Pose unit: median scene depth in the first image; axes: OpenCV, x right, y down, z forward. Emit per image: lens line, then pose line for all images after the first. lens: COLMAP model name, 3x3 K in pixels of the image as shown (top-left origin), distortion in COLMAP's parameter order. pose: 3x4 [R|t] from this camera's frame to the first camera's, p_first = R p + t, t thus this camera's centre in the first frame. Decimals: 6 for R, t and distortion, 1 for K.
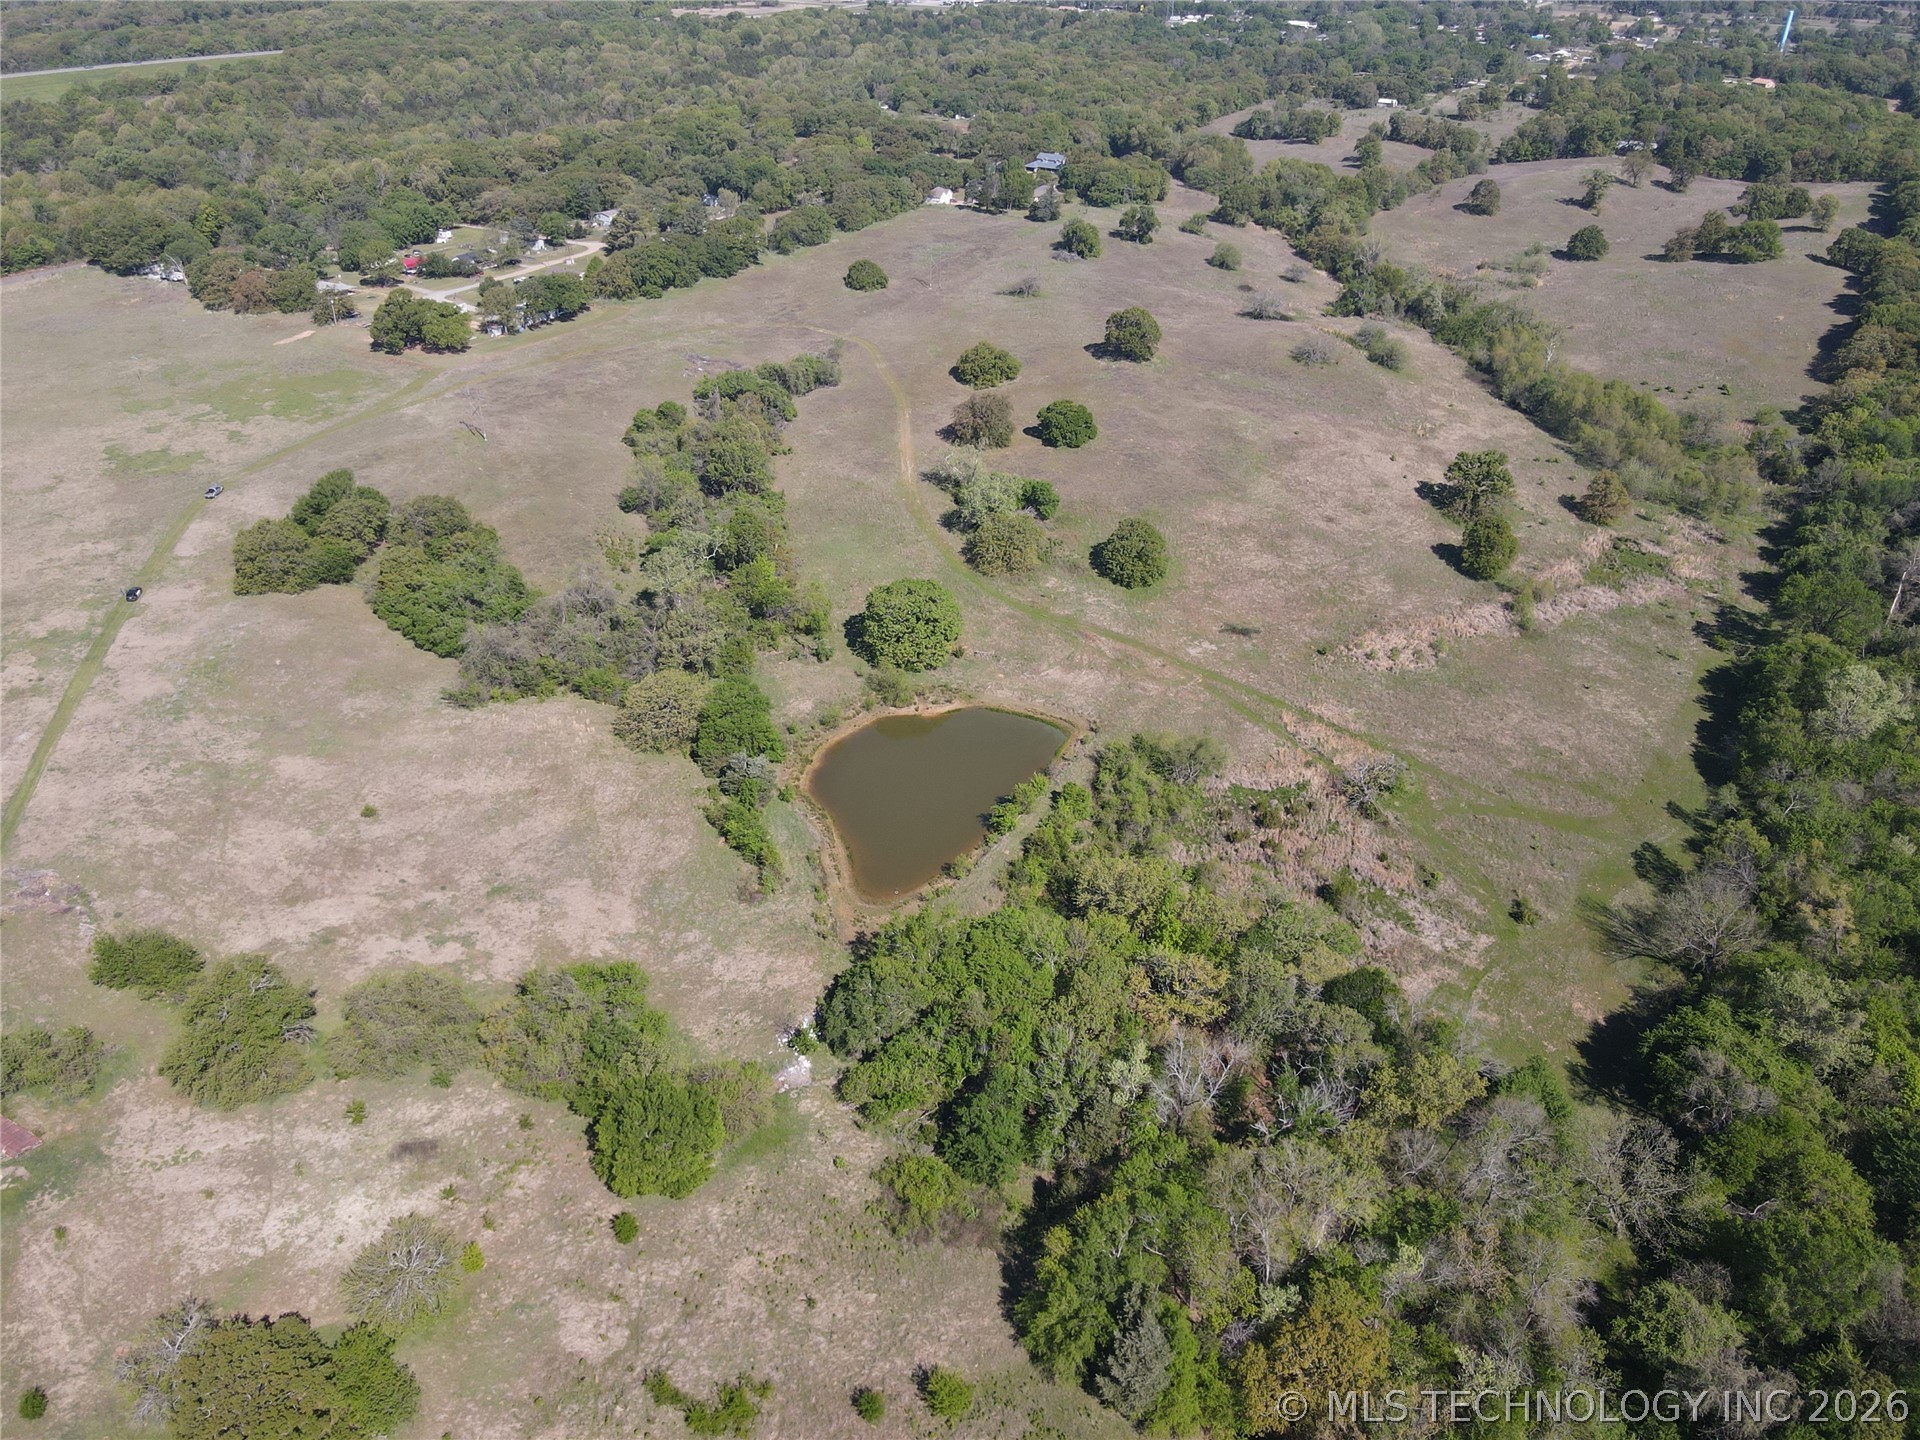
lens RADIAL K [[1401.3, 0, 963.1], [0, 1401.3, 724.8], [0, 0, 1]] dist [0.010176, 0.007290]
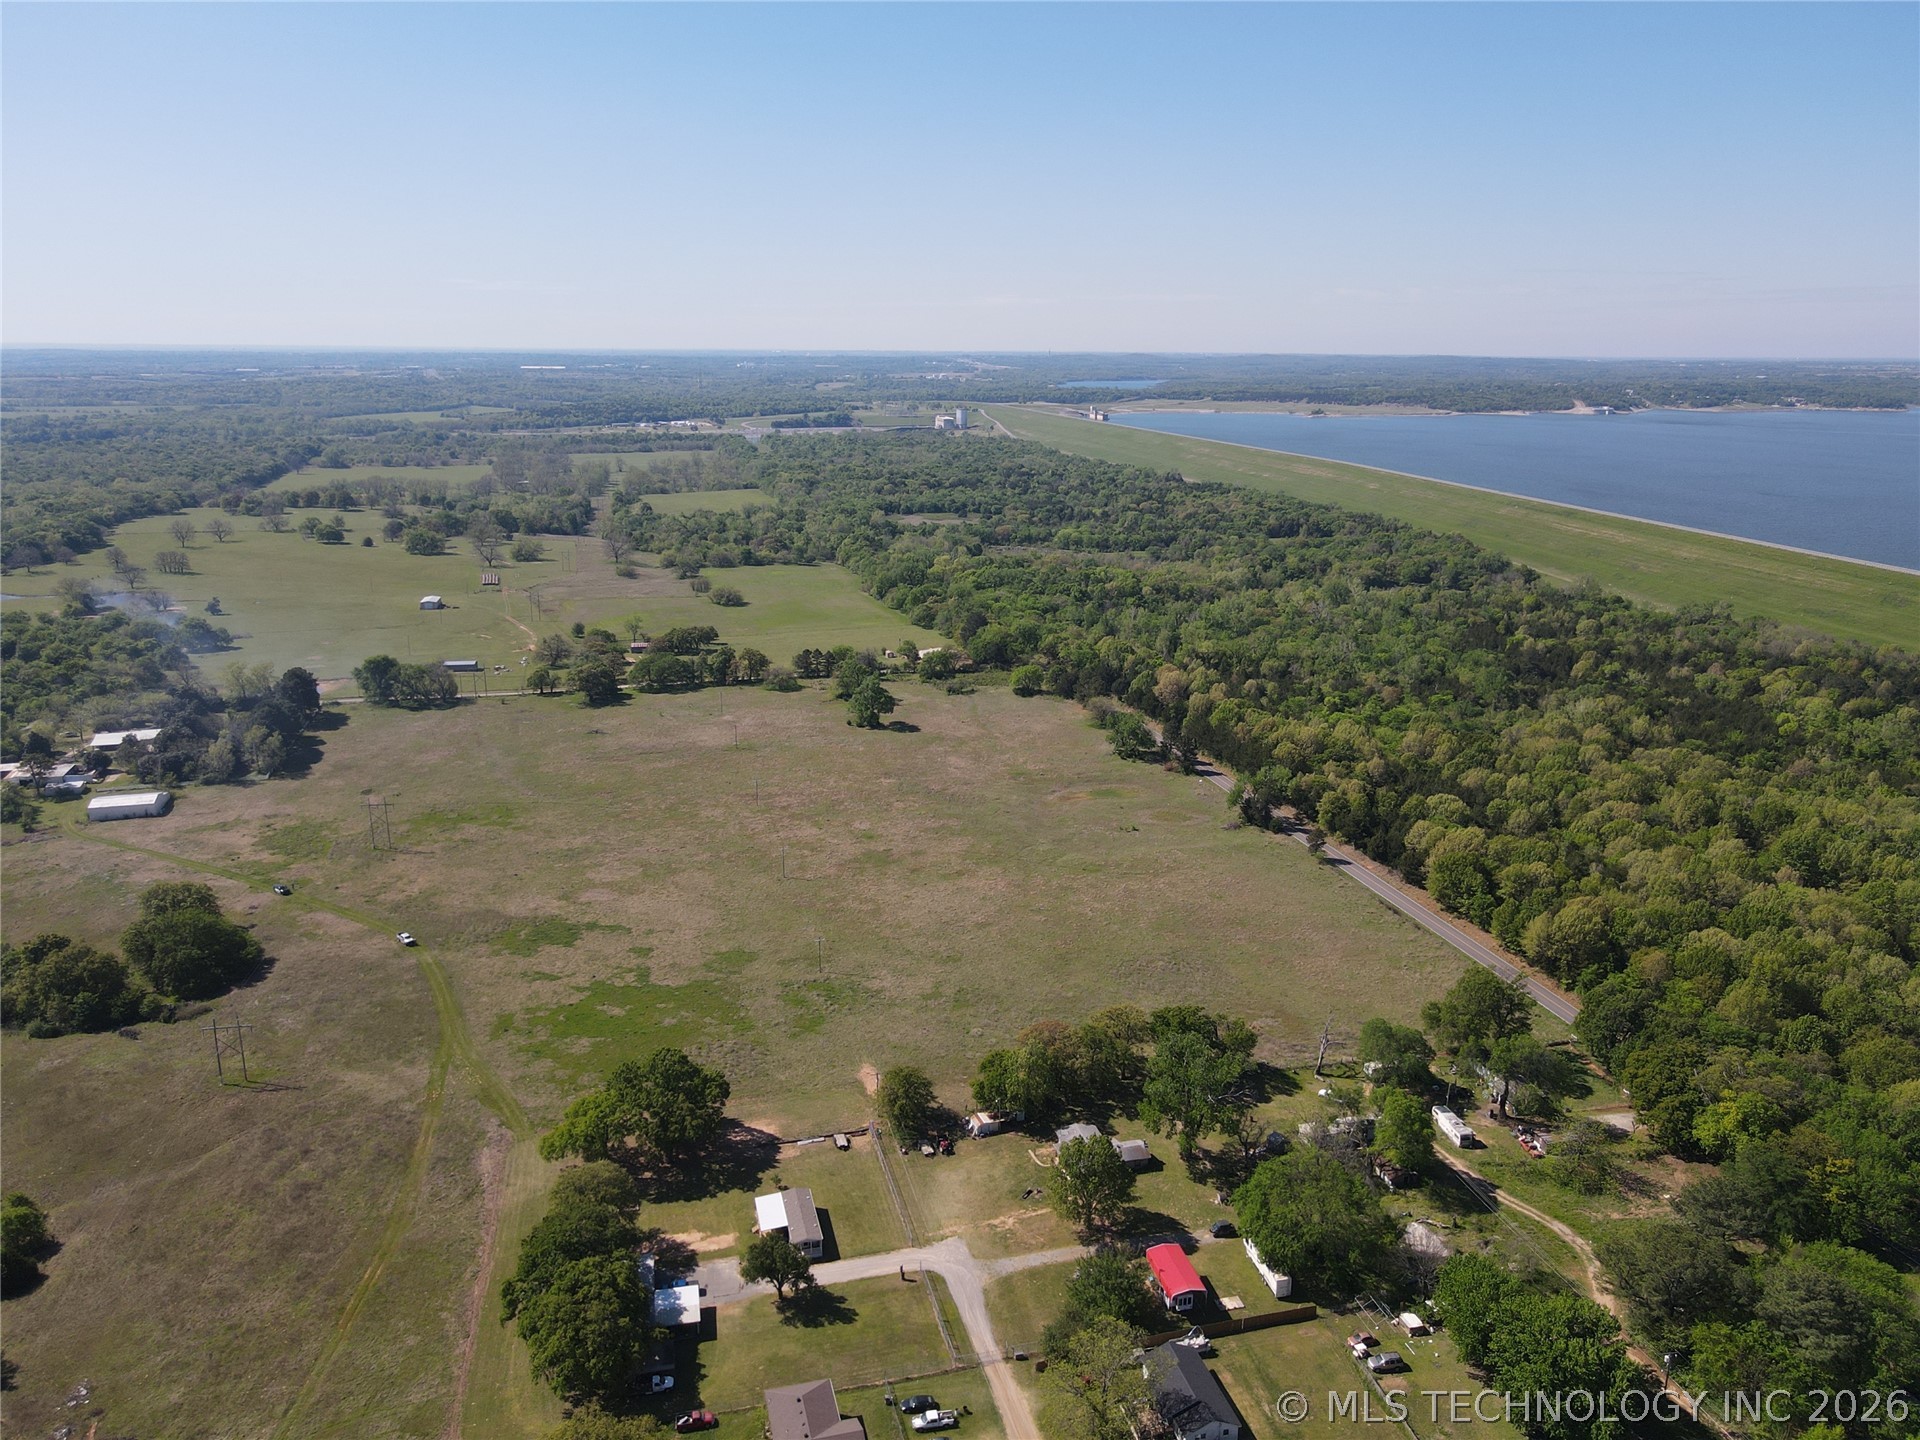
lens RADIAL K [[1401.3, 0, 971.8], [0, 1401.3, 714.9], [0, 0, 1]] dist [0.010176, 0.007290]
pose [[-0.696837, 0.160075, -0.699138, -0.094109], [-0.387140, 0.736631, 0.554525, -0.603208], [0.603773, 0.657077, -0.451340, 0.978765]]
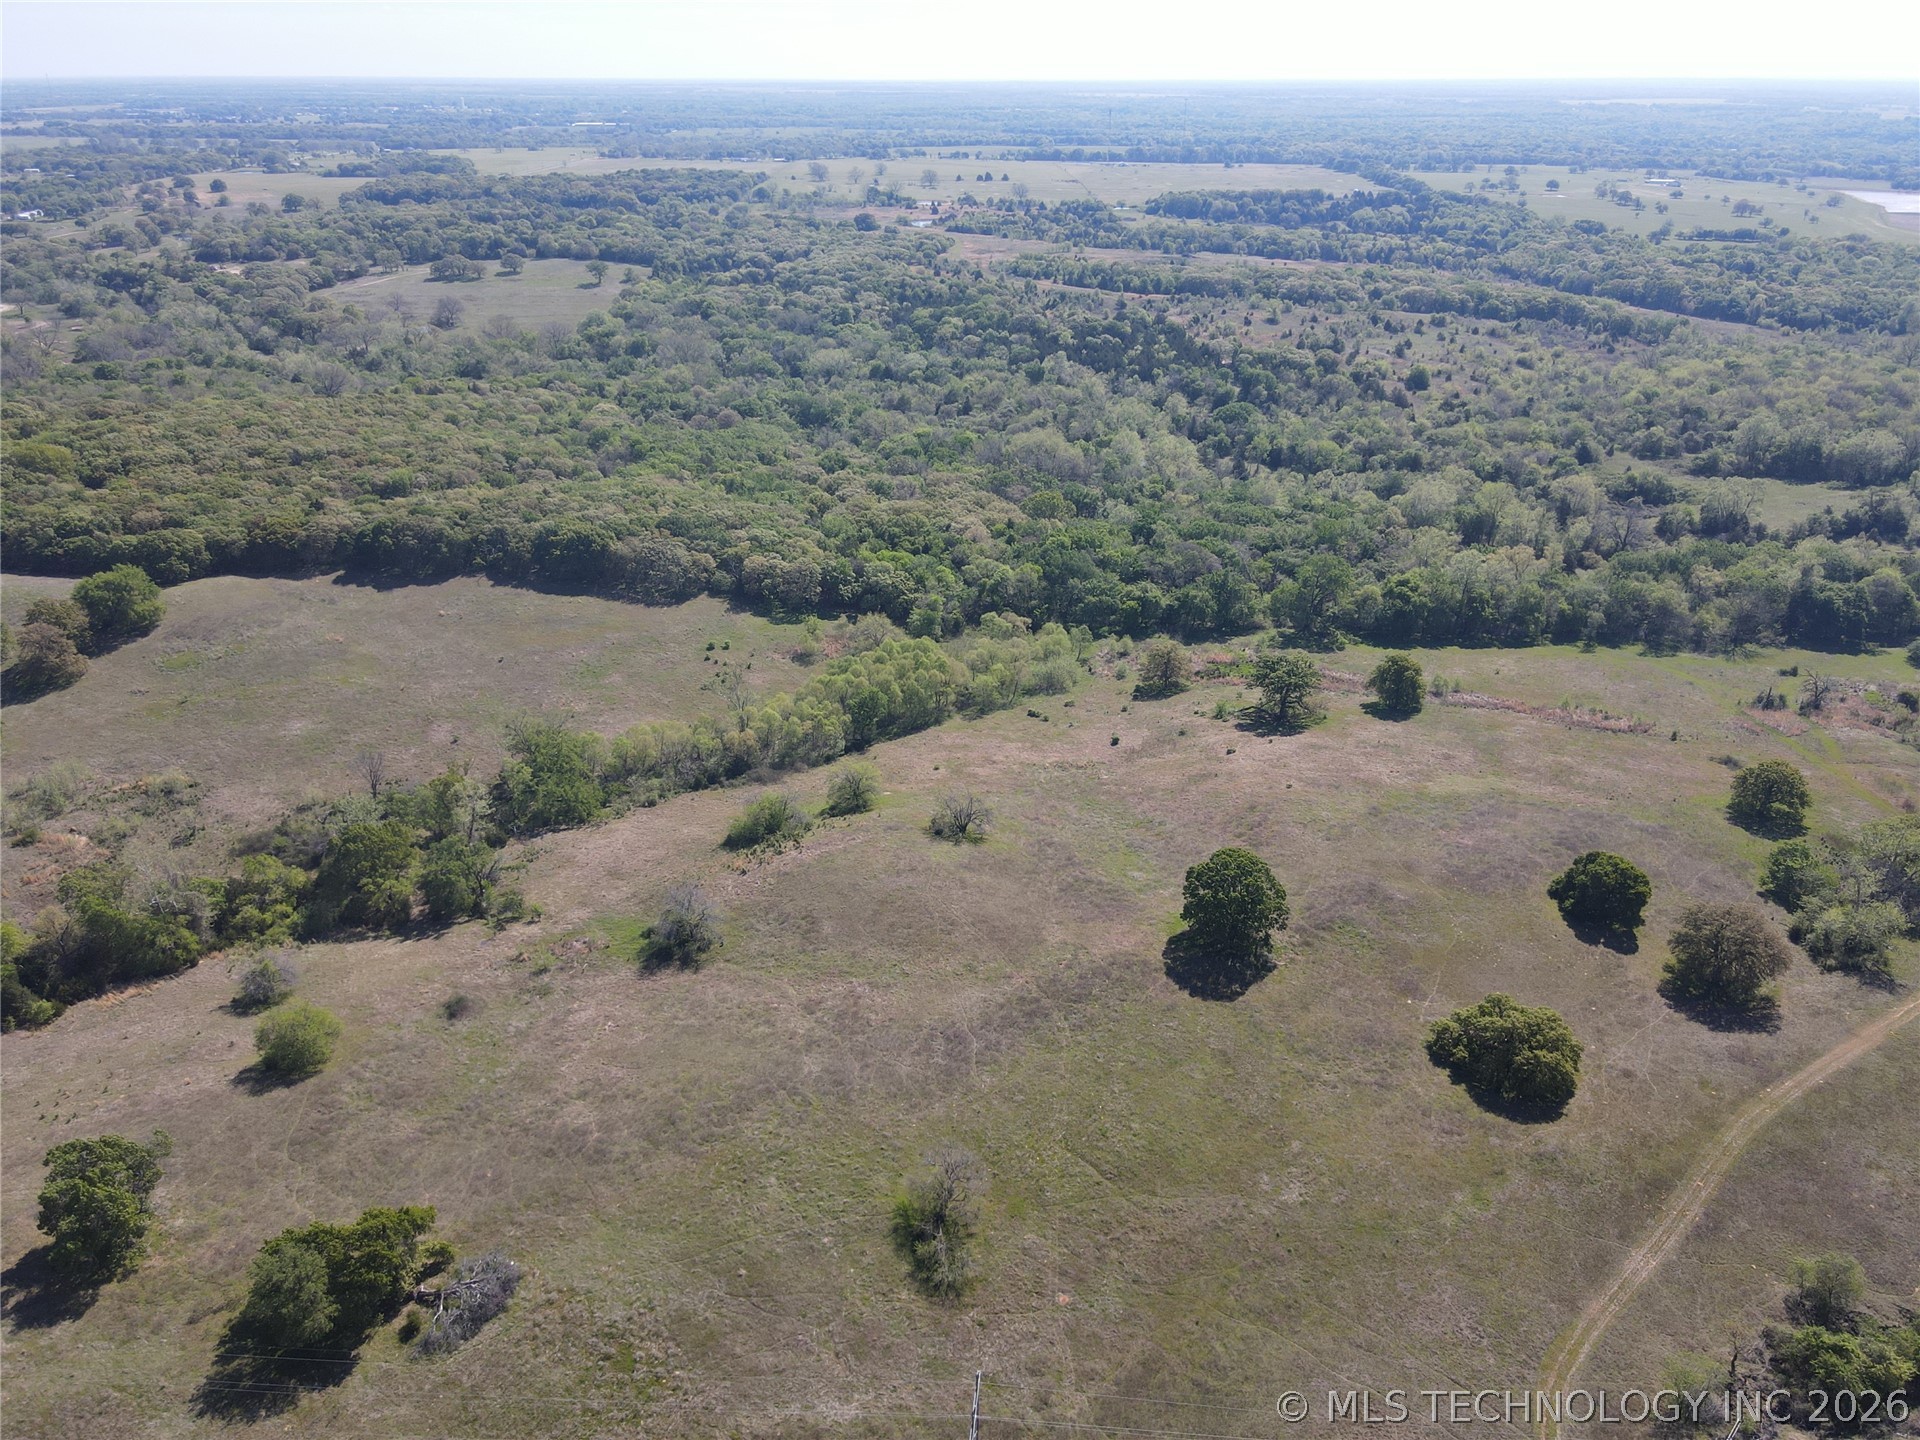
lens RADIAL K [[1401.3, 0, 963.0], [0, 1401.3, 718.3], [0, 0, 1]] dist [0.010176, 0.007290]
pose [[-0.523643, -0.370026, 0.767385, -0.170322], [0.433721, 0.659497, 0.613963, -0.563620], [-0.733270, 0.654328, -0.184853, 0.913626]]
